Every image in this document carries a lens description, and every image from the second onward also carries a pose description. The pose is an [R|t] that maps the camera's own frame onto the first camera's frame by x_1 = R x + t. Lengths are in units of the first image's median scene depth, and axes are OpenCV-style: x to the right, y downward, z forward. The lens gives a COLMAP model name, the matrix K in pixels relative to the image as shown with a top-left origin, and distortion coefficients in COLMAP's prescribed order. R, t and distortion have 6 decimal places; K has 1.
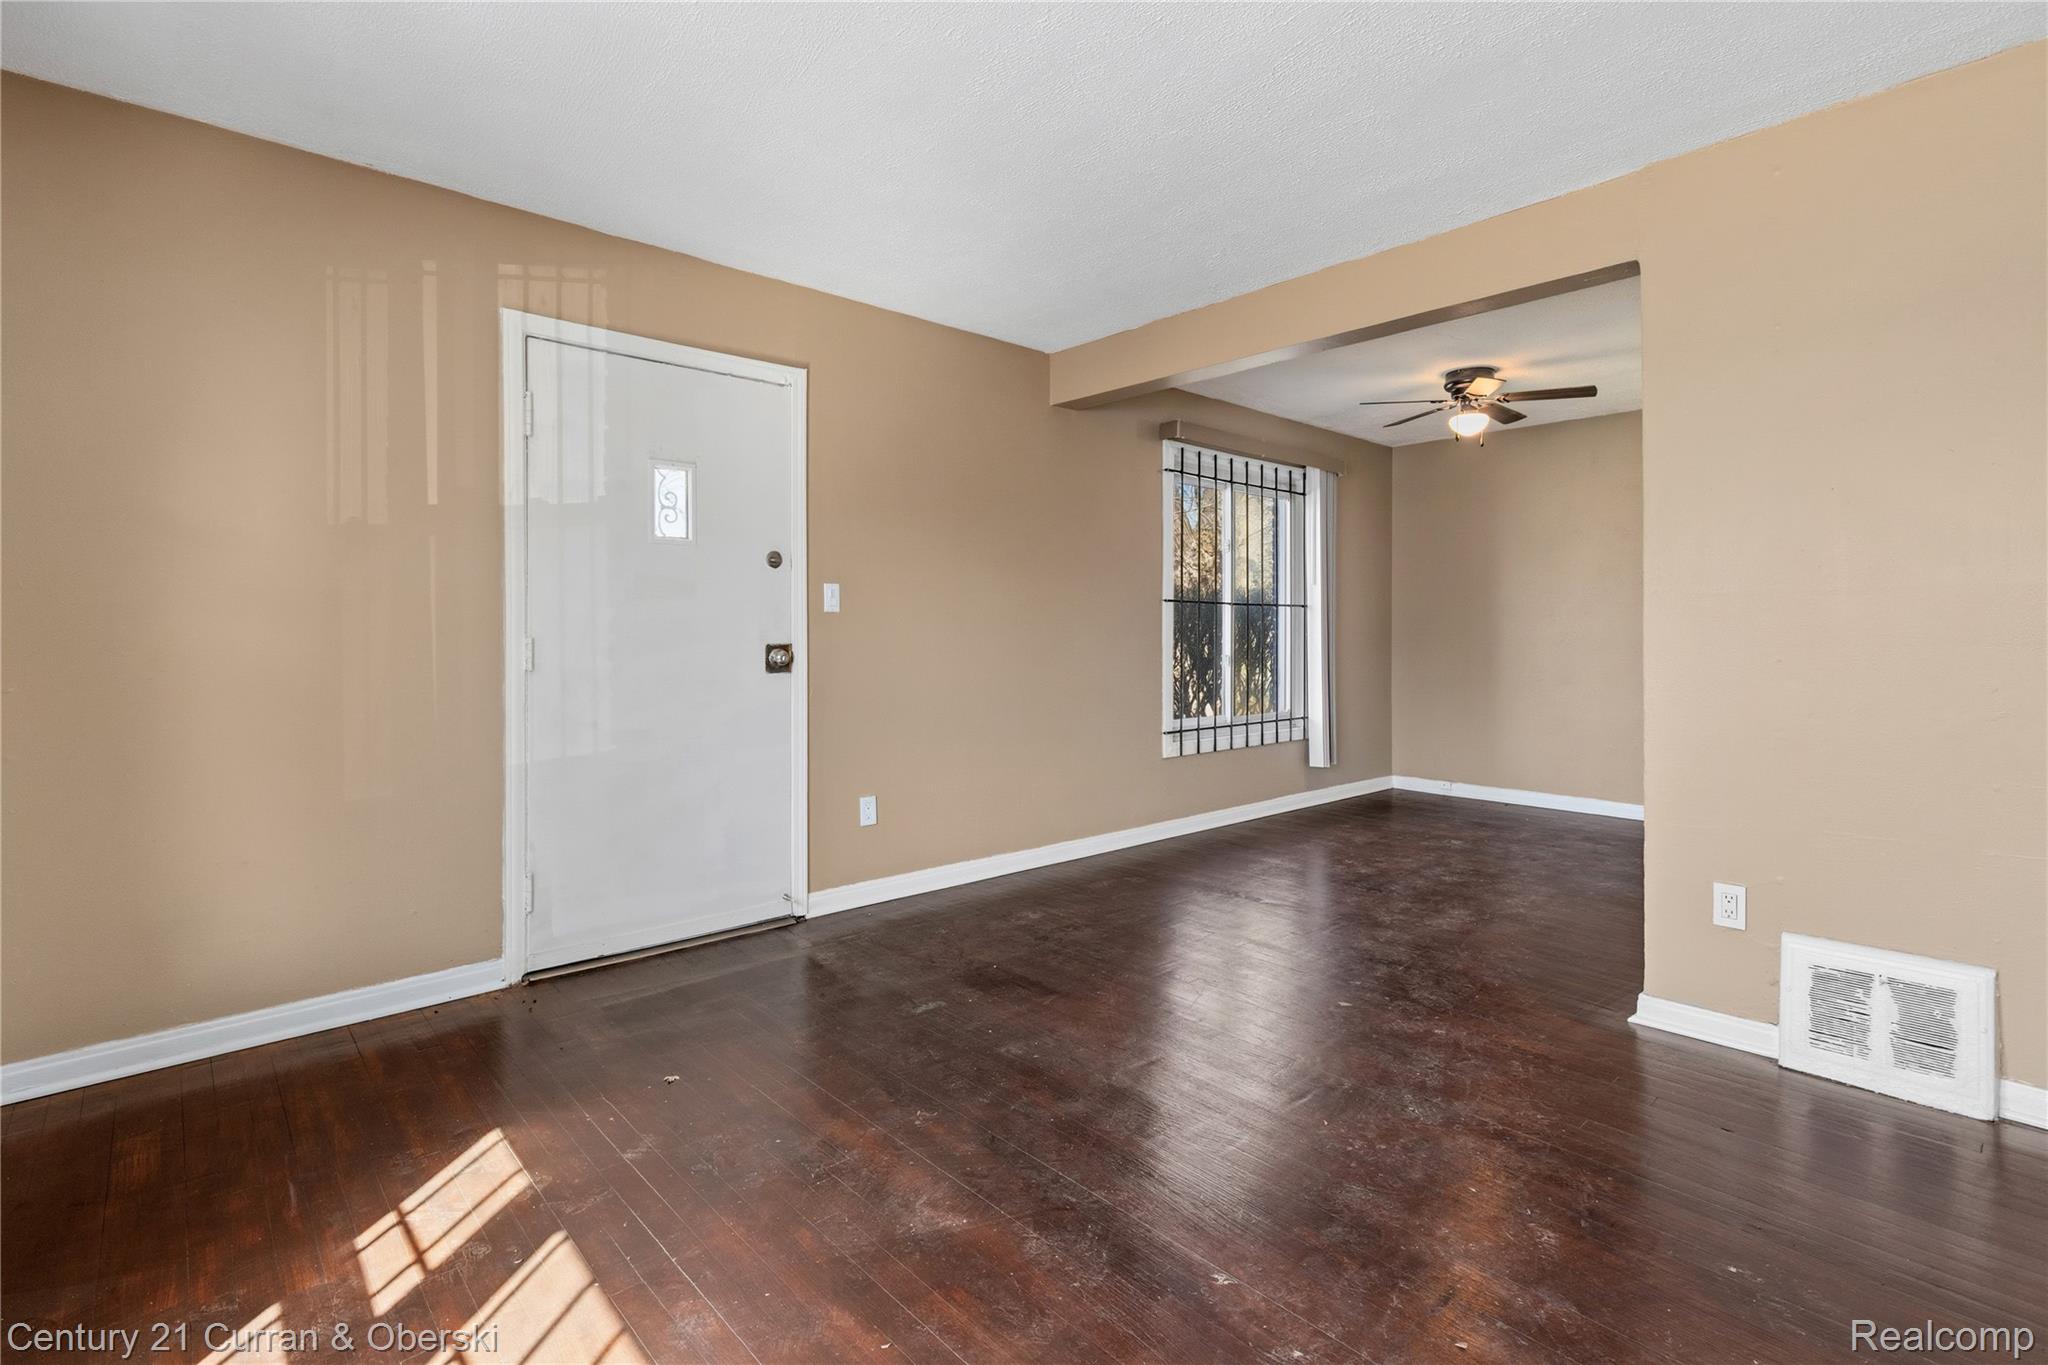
lens RADIAL K [[949.3, 0, 1034.4], [0, 949.3, 635.2], [0, 0, 1]] dist [0.006733, -0.000751]
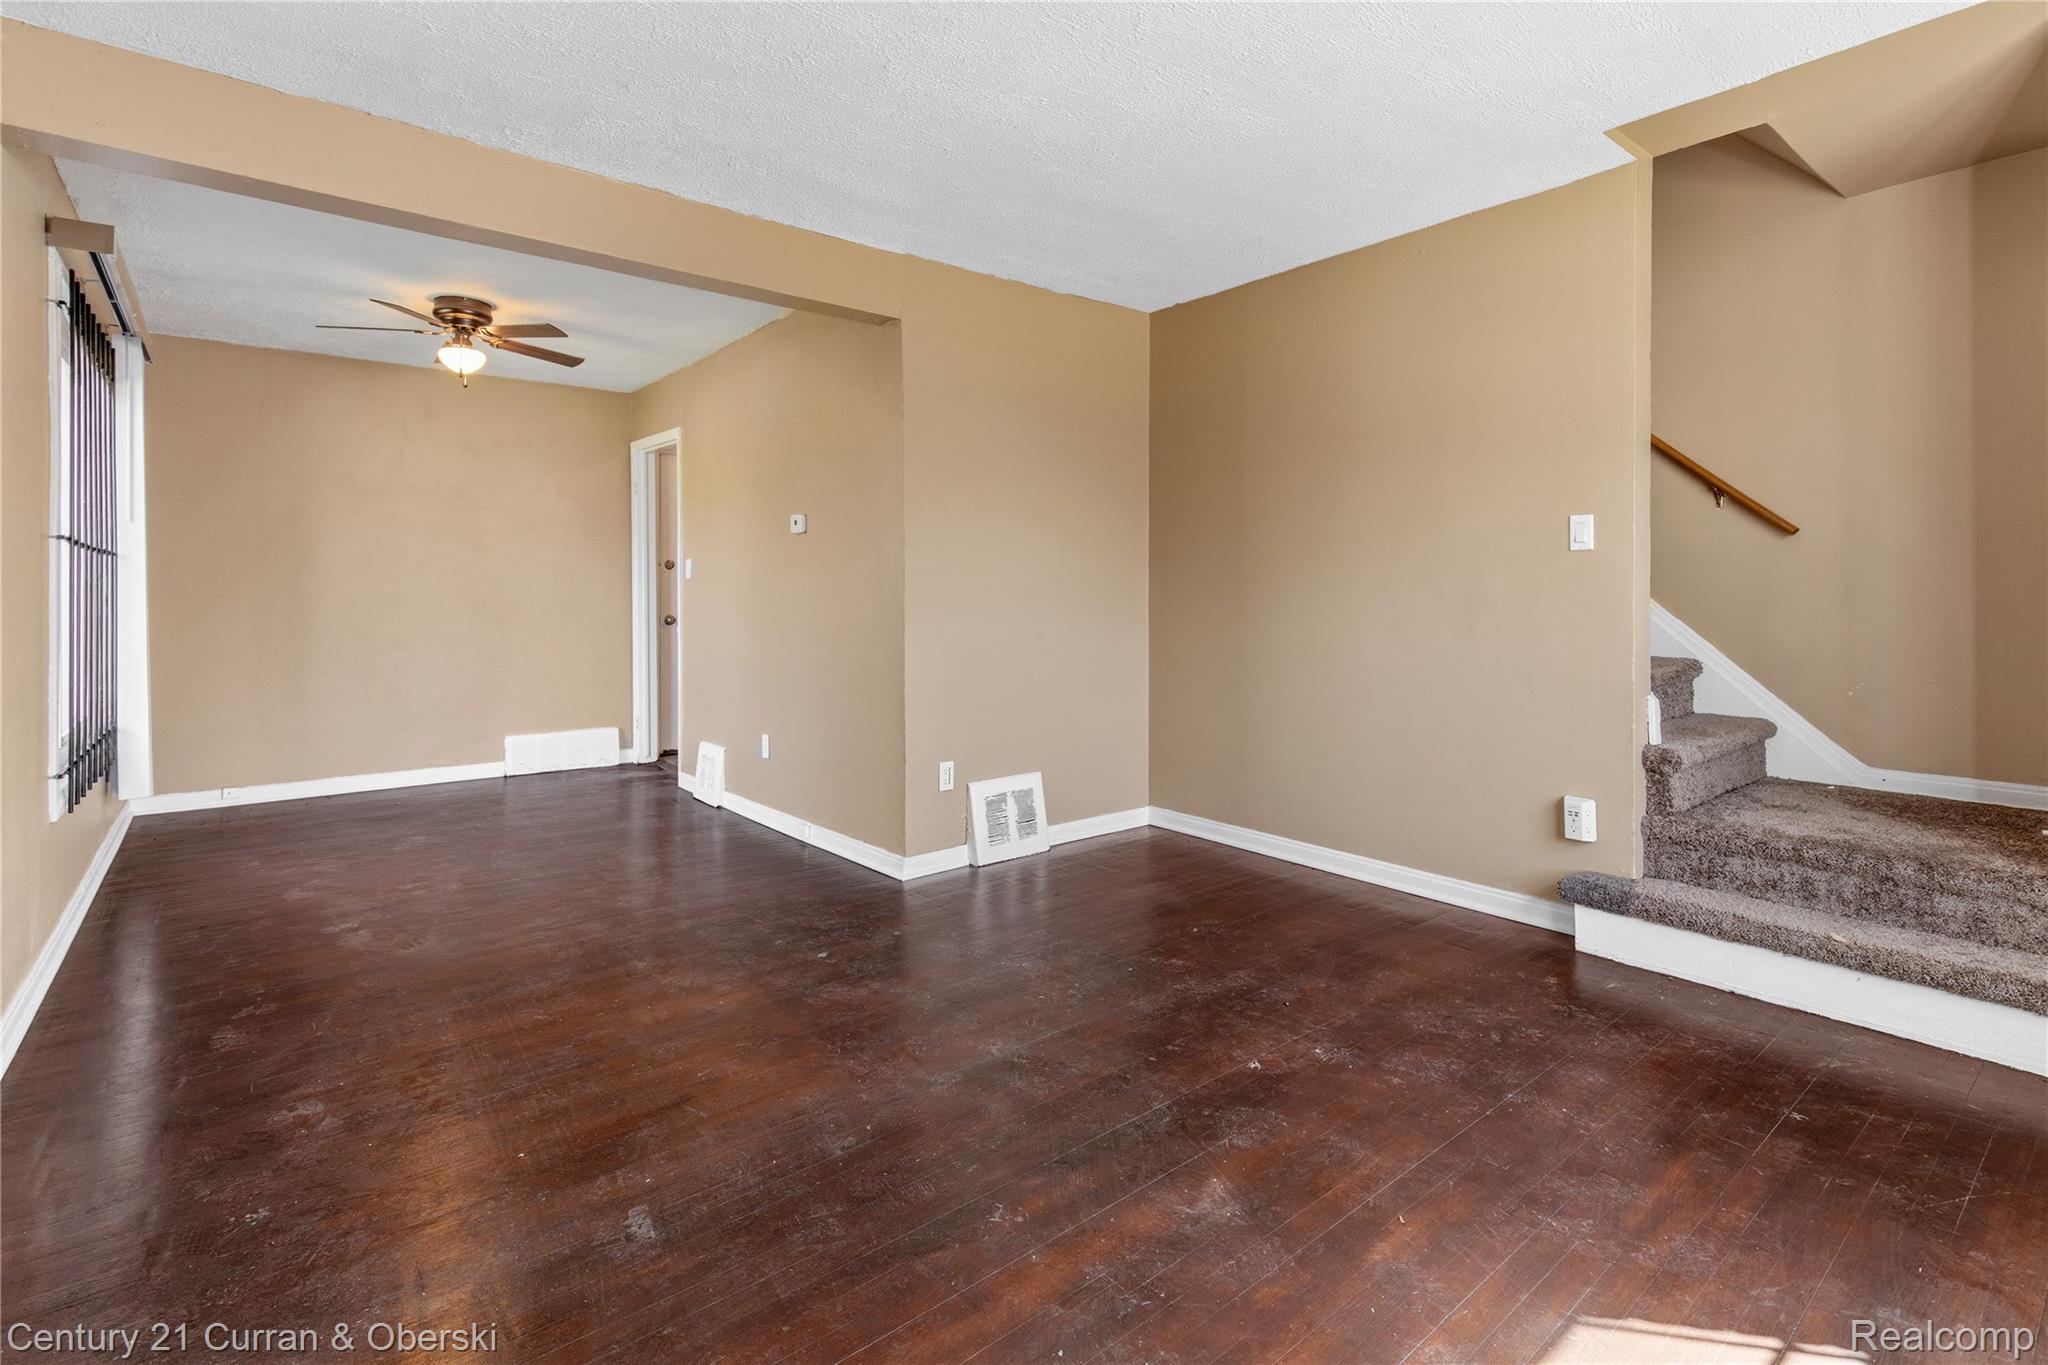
lens RADIAL K [[949.3, 0, 1022.4], [0, 949.3, 592.7], [0, 0, 1]] dist [0.006733, -0.000751]
pose [[0.063100, -0.000811, 0.998007, -0.836544], [0.003212, 0.999995, 0.000609, -0.005733], [-0.998002, 0.003167, 0.063102, 0.871757]]
